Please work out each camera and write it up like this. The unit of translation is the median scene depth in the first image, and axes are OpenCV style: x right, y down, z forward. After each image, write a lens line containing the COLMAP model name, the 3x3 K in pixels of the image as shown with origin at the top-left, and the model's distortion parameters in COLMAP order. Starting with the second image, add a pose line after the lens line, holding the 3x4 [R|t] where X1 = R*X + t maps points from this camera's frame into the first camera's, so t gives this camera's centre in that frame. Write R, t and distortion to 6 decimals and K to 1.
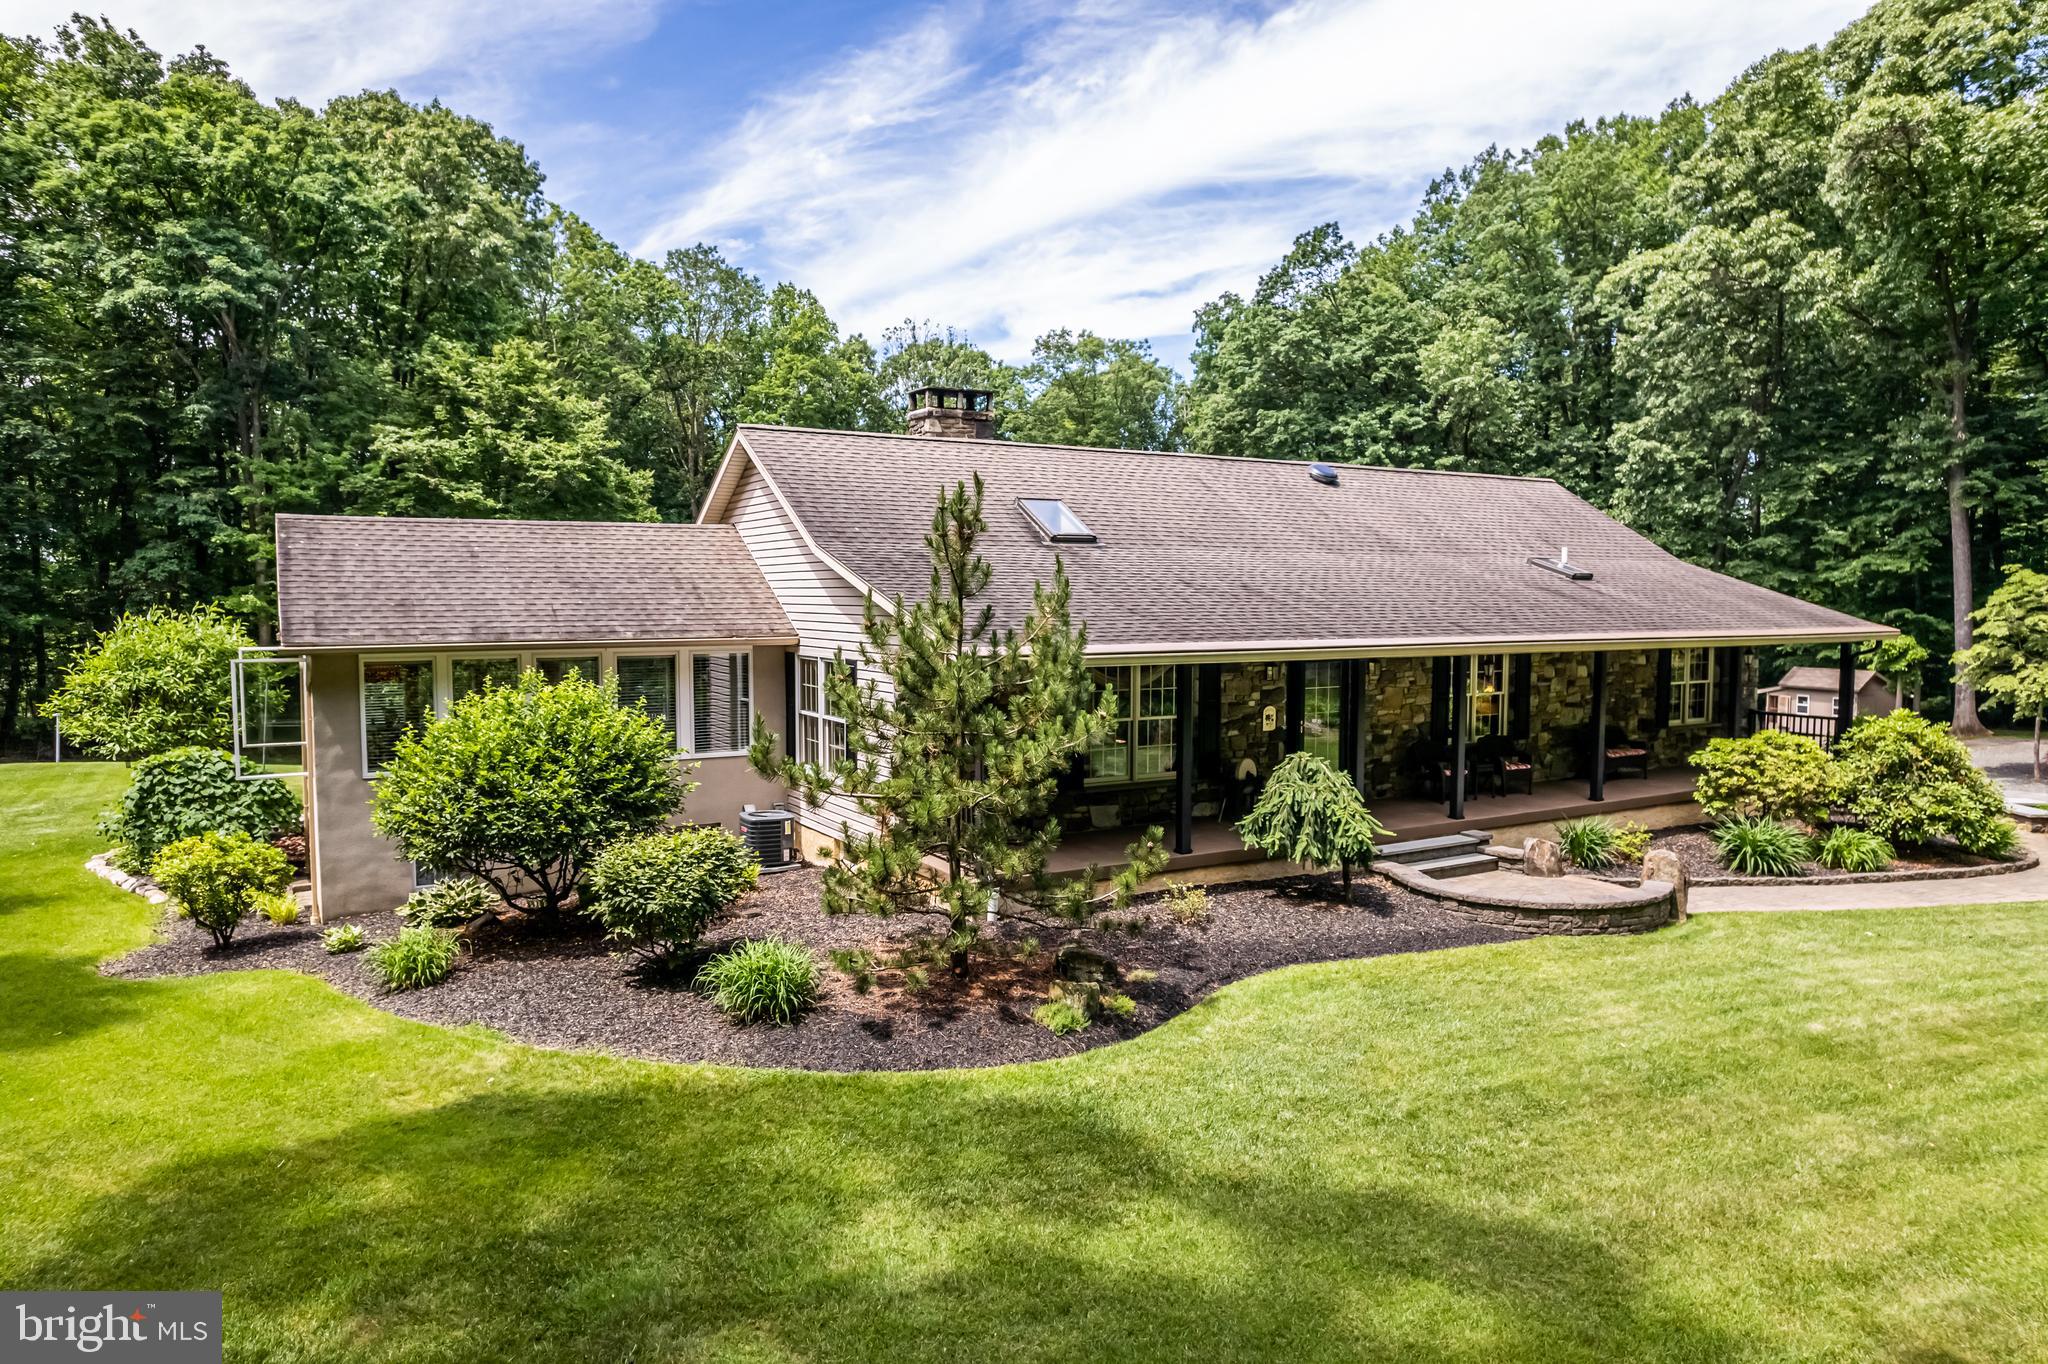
lens RADIAL K [[1318.8, 0, 1033.6], [0, 1318.8, 683.3], [0, 0, 1]] dist [-0.070785, 0.059256]
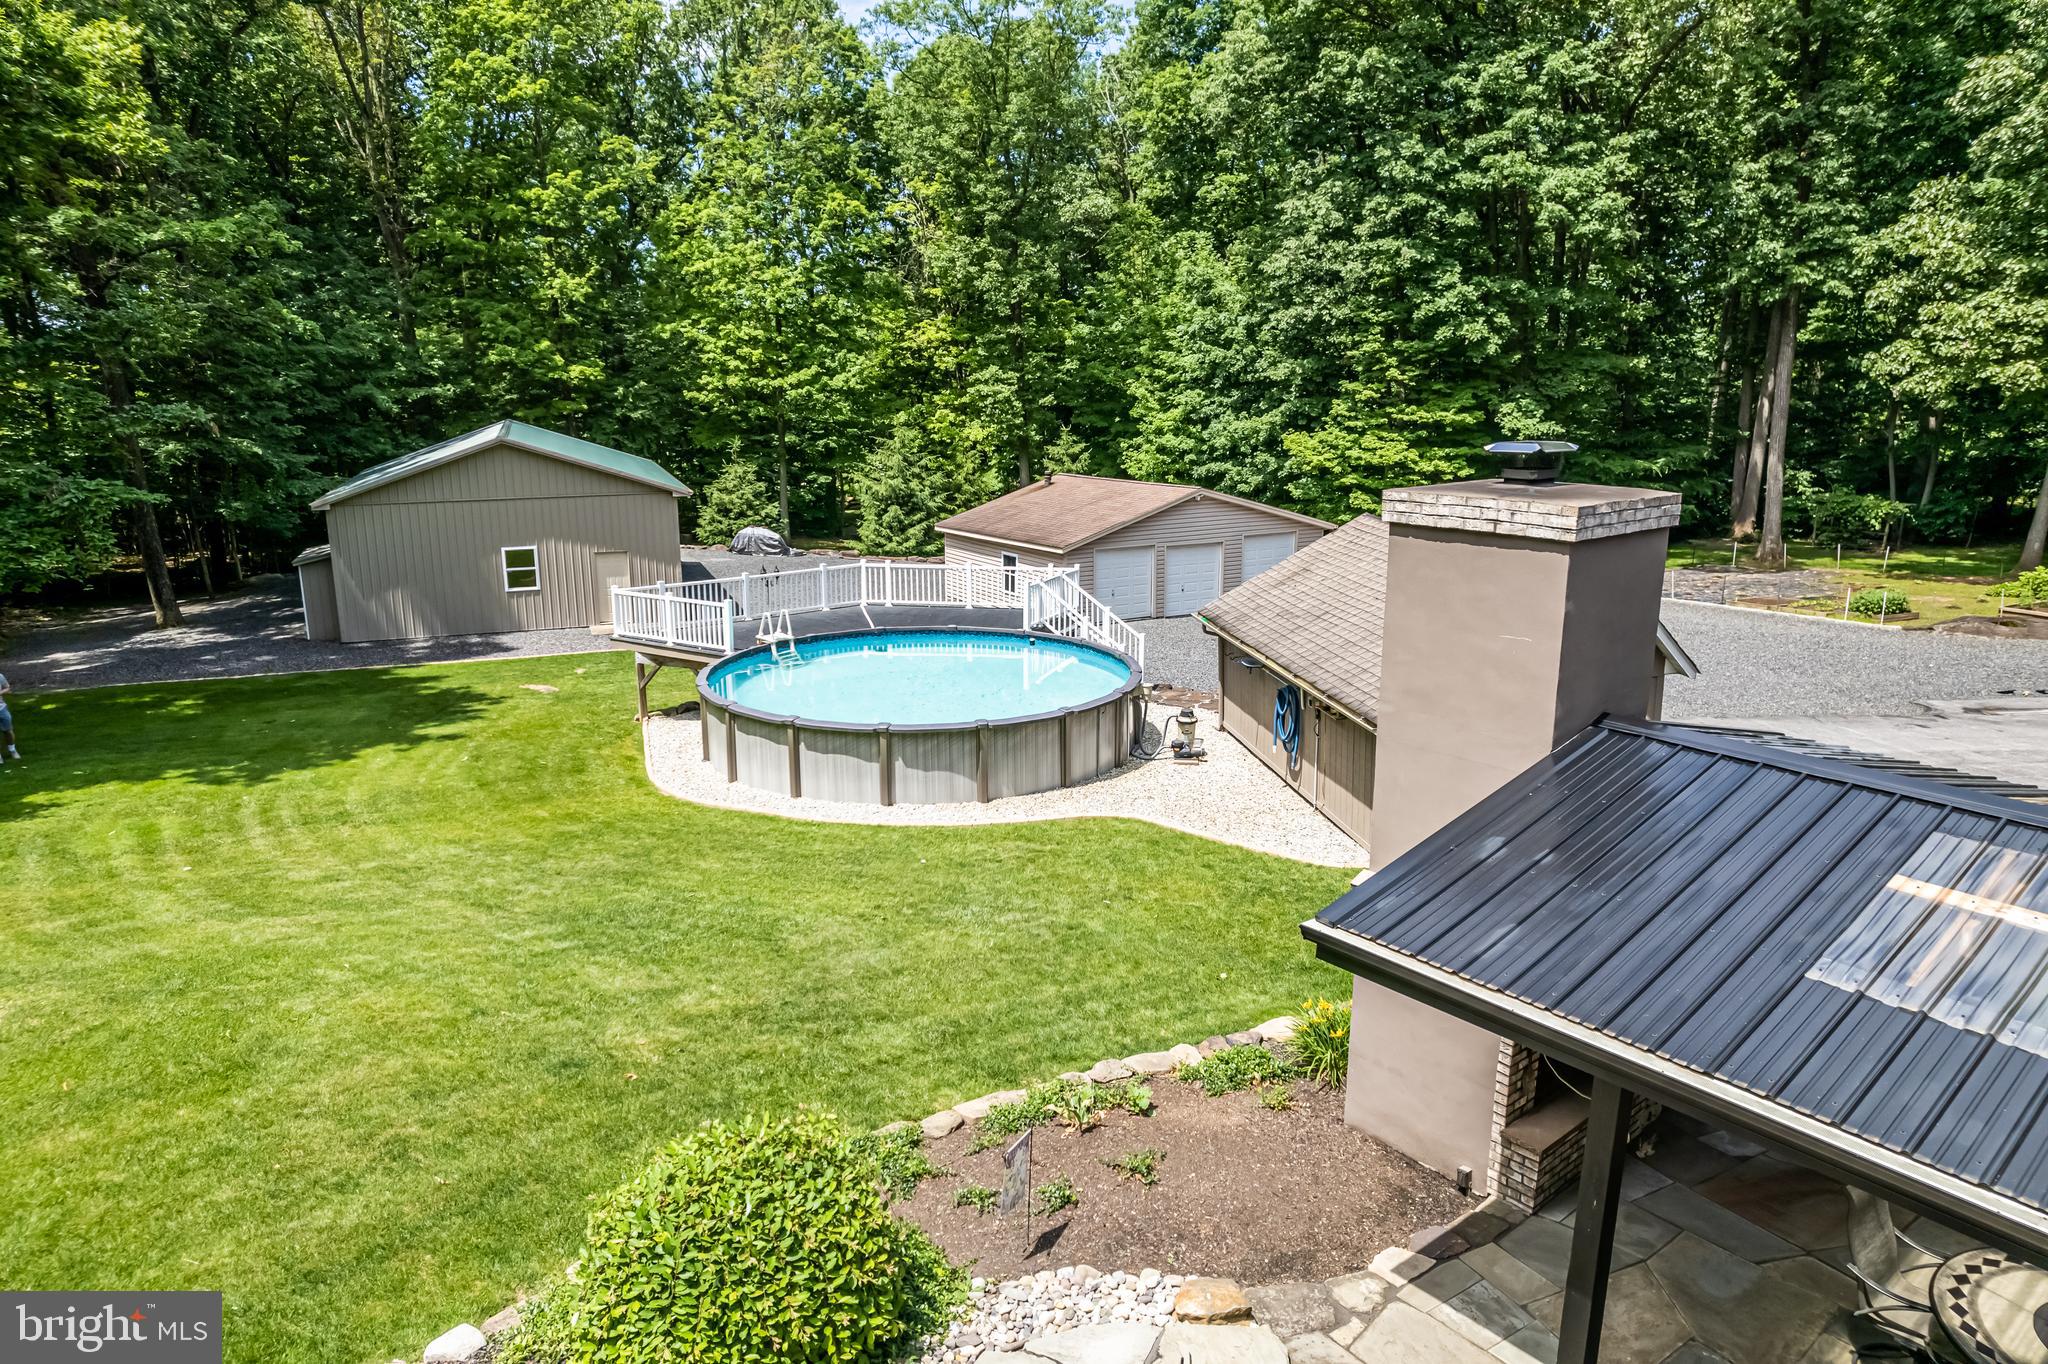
lens RADIAL K [[1318.8, 0, 1025.0], [0, 1318.8, 675.1], [0, 0, 1]] dist [-0.070785, 0.059256]
pose [[0.988035, -0.036900, 0.149752, -0.091096], [0.011265, 0.985630, 0.168540, -0.033002], [-0.153819, -0.164837, 0.974253, 0.520833]]
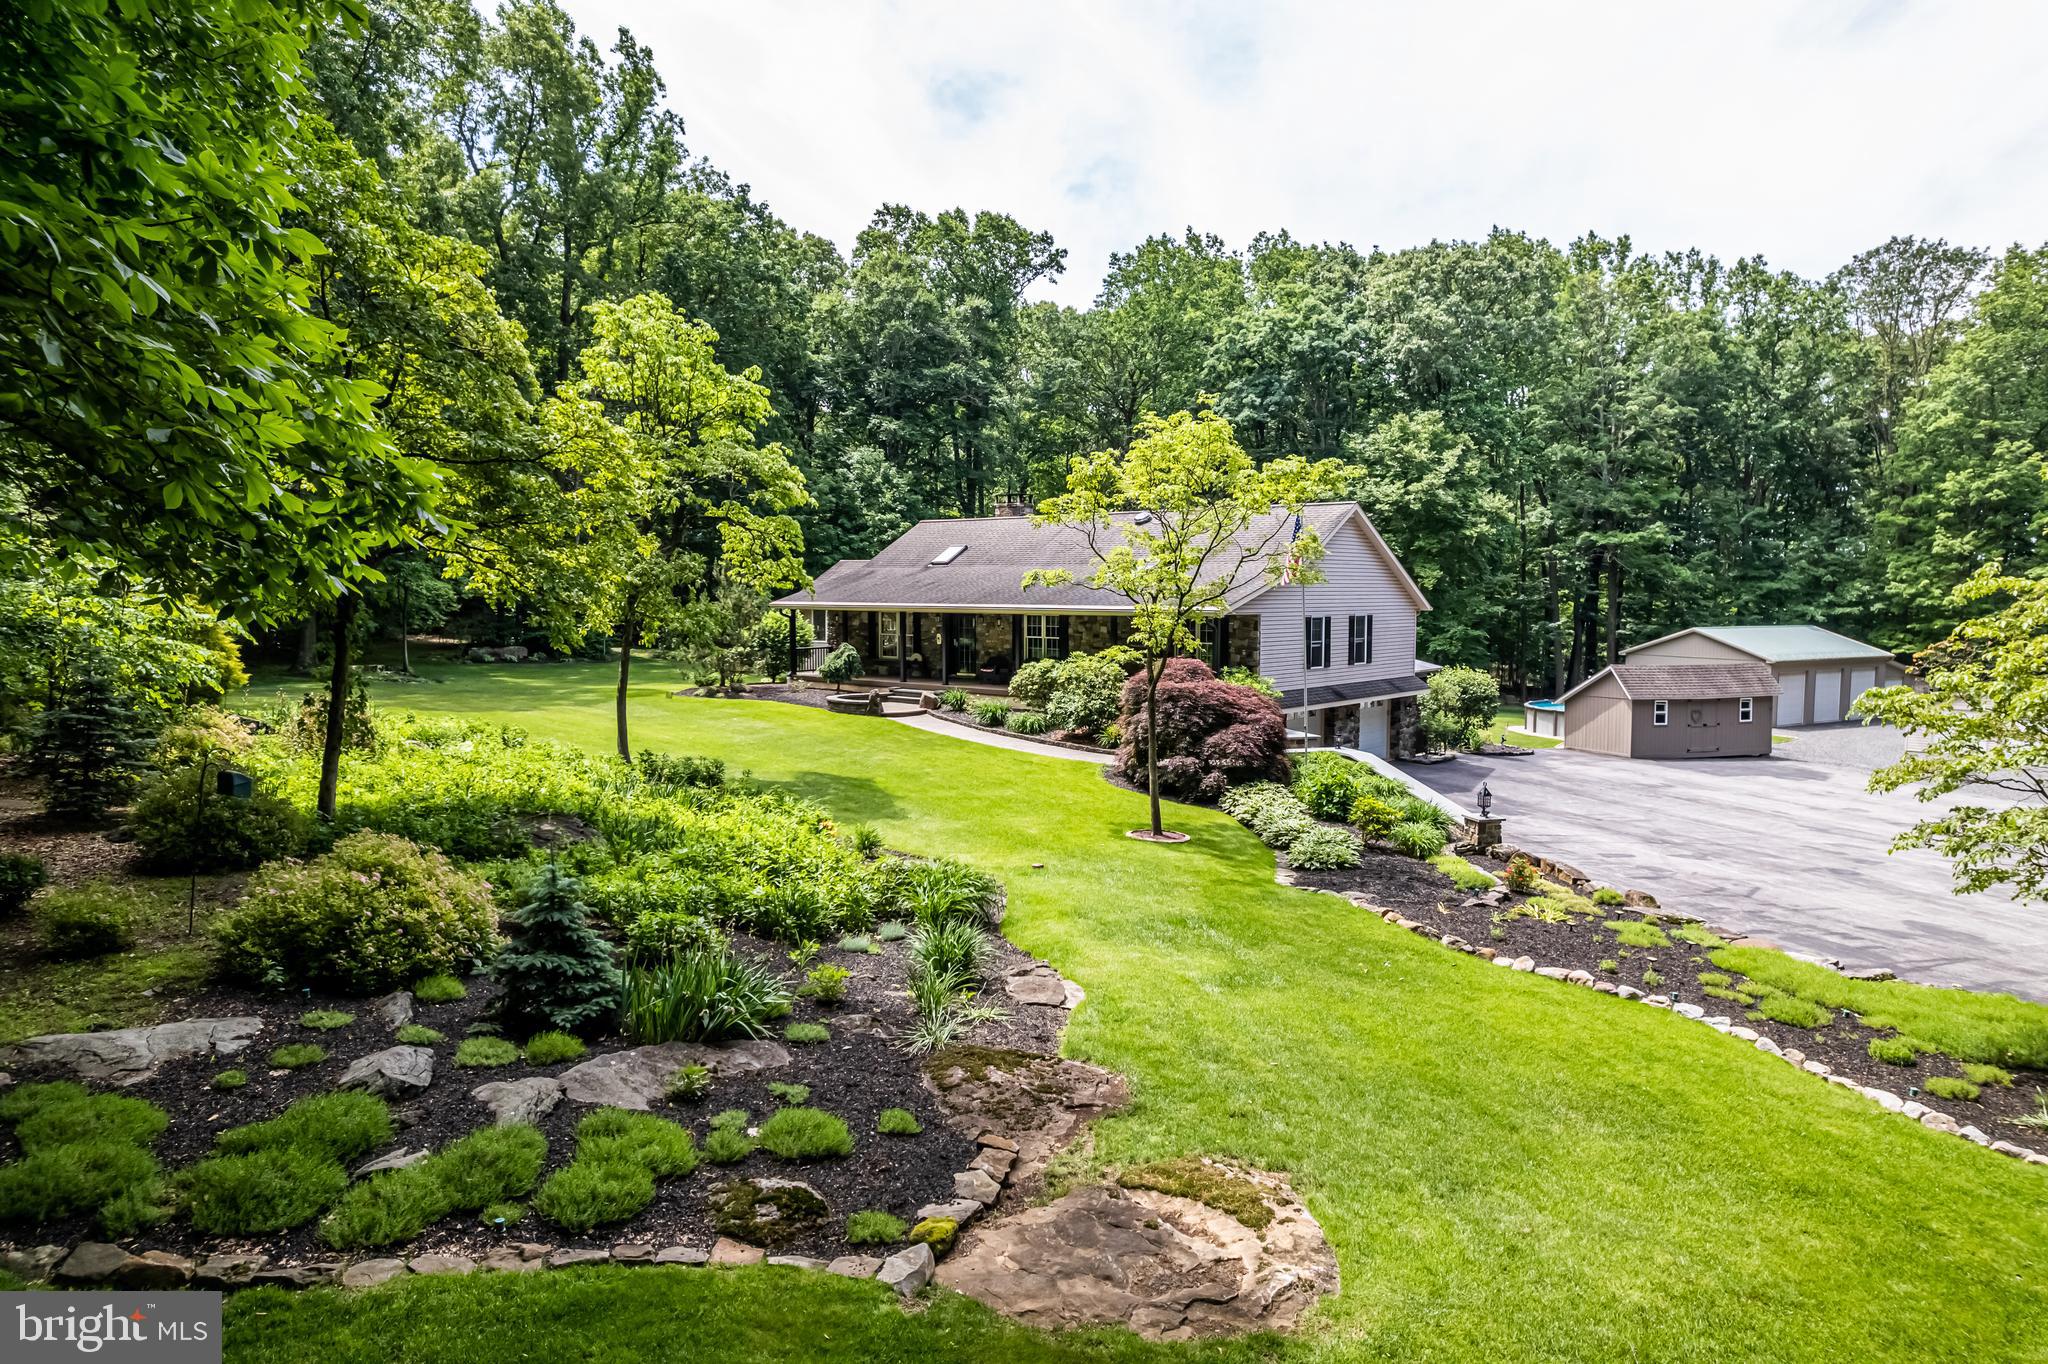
lens RADIAL K [[1318.8, 0, 1011.9], [0, 1318.8, 681.0], [0, 0, 1]] dist [-0.070785, 0.059256]
pose [[0.304741, 0.067508, -0.950040, 0.781363], [-0.066841, 0.996541, 0.049372, -0.007412], [0.950087, 0.048456, 0.308199, 0.126427]]
